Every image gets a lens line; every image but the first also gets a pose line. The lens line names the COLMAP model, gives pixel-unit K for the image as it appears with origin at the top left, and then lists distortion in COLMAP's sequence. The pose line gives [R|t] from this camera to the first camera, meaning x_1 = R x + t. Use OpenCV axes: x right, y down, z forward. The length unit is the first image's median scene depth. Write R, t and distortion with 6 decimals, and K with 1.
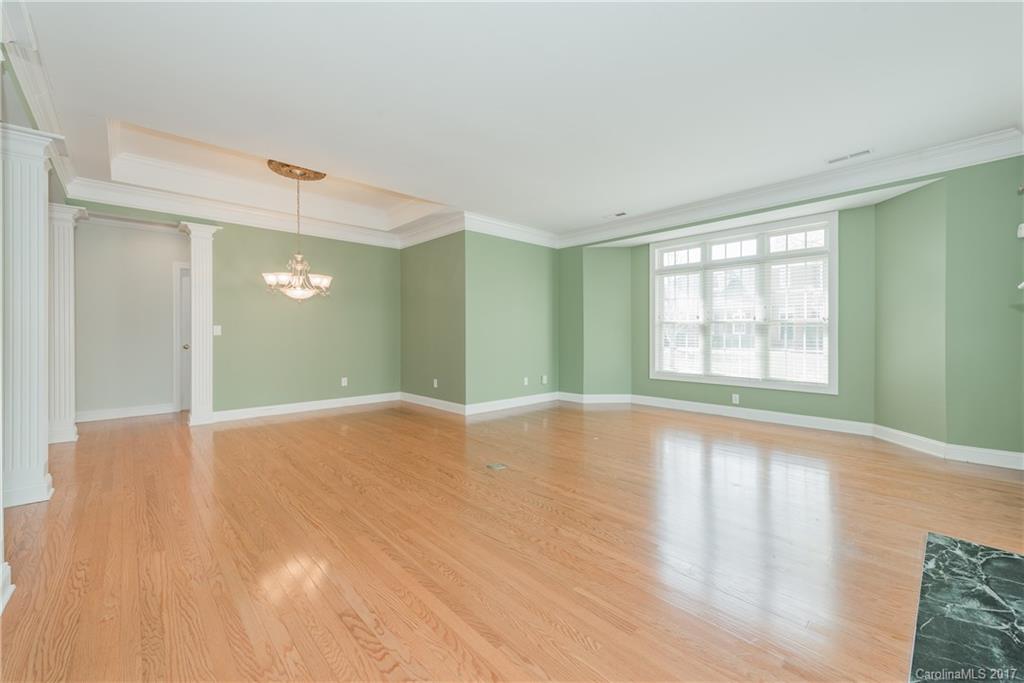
lens RADIAL K [[408.1, 0, 517.0], [0, 408.1, 335.5], [0, 0, 1]] dist [0.016797, -0.000781]
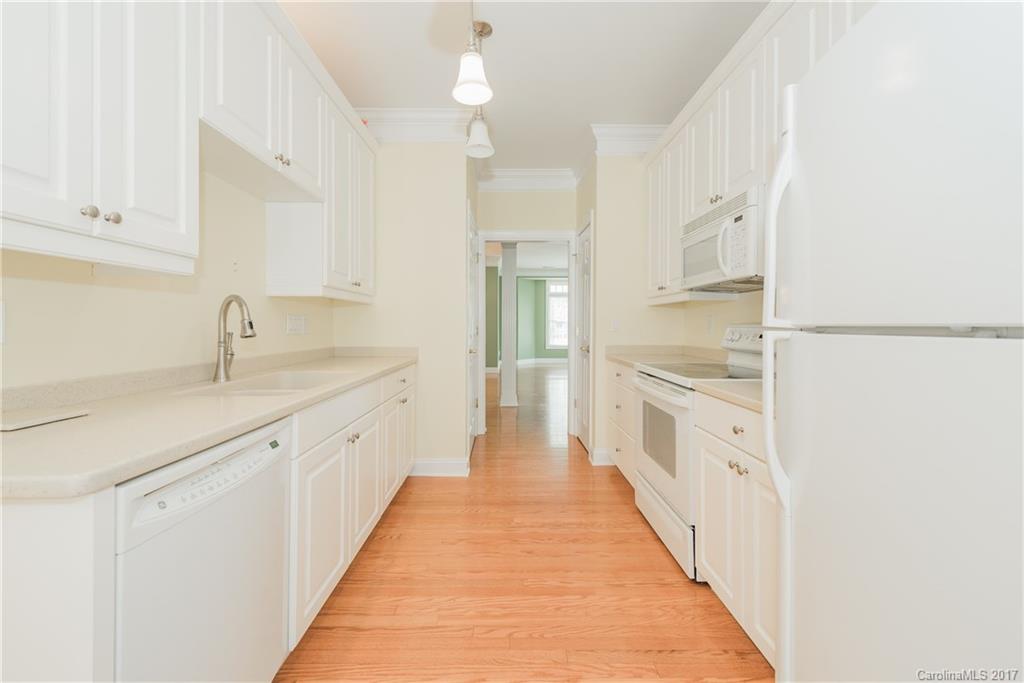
lens RADIAL K [[408.1, 0, 511.8], [0, 408.1, 332.0], [0, 0, 1]] dist [0.016797, -0.000781]
pose [[0.674277, -0.010795, 0.738400, -1.219130], [0.007895, 0.999941, 0.007408, 0.007572], [-0.738437, 0.000835, 0.674322, -0.197134]]
